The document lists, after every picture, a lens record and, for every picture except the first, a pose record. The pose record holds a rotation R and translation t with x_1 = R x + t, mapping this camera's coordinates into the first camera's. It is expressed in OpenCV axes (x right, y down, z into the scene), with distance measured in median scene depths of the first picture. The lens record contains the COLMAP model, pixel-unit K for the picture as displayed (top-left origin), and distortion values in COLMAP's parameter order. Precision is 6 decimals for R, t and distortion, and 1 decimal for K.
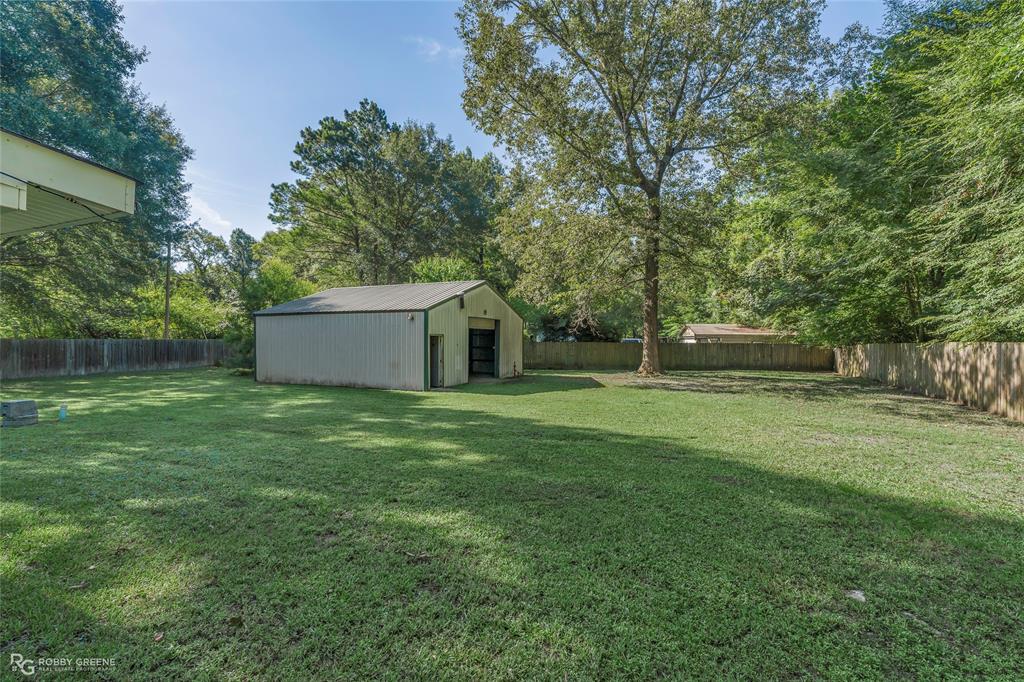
lens RADIAL K [[470.9, 0, 511.0], [0, 470.9, 332.3], [0, 0, 1]] dist [0.001576, 0.000313]
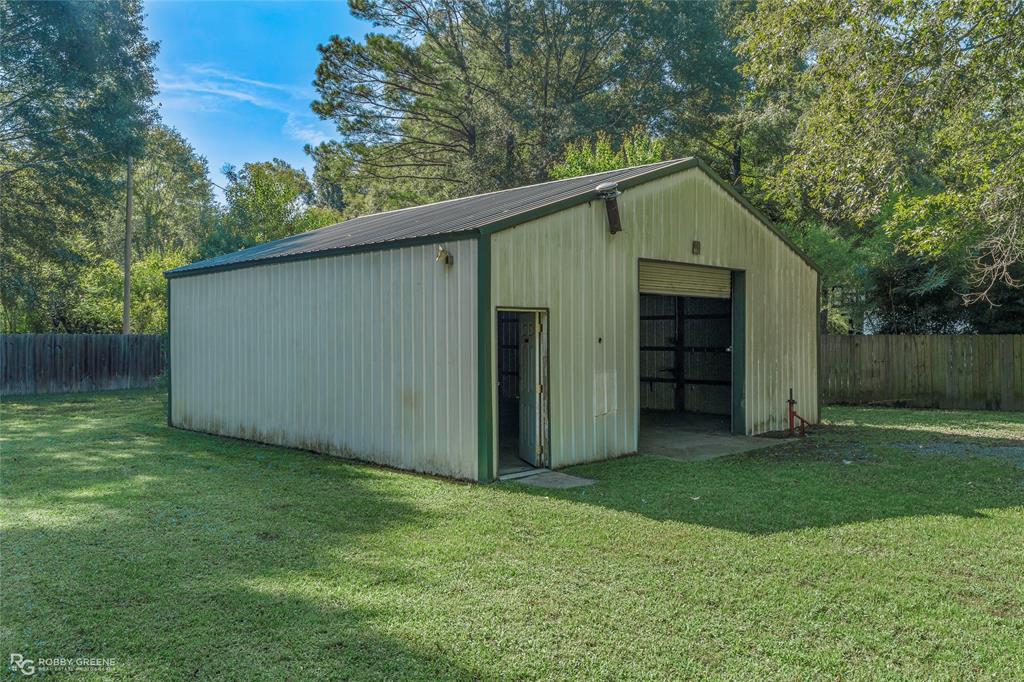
lens RADIAL K [[814.1, 0, 512.1], [0, 814.1, 316.4], [0, 0, 1]] dist [-0.008263, -0.002455]
pose [[0.936985, -0.015158, -0.349040, 0.025494], [0.011734, 0.999860, -0.011922, 0.013534], [0.349172, 0.007075, 0.937032, 0.362121]]
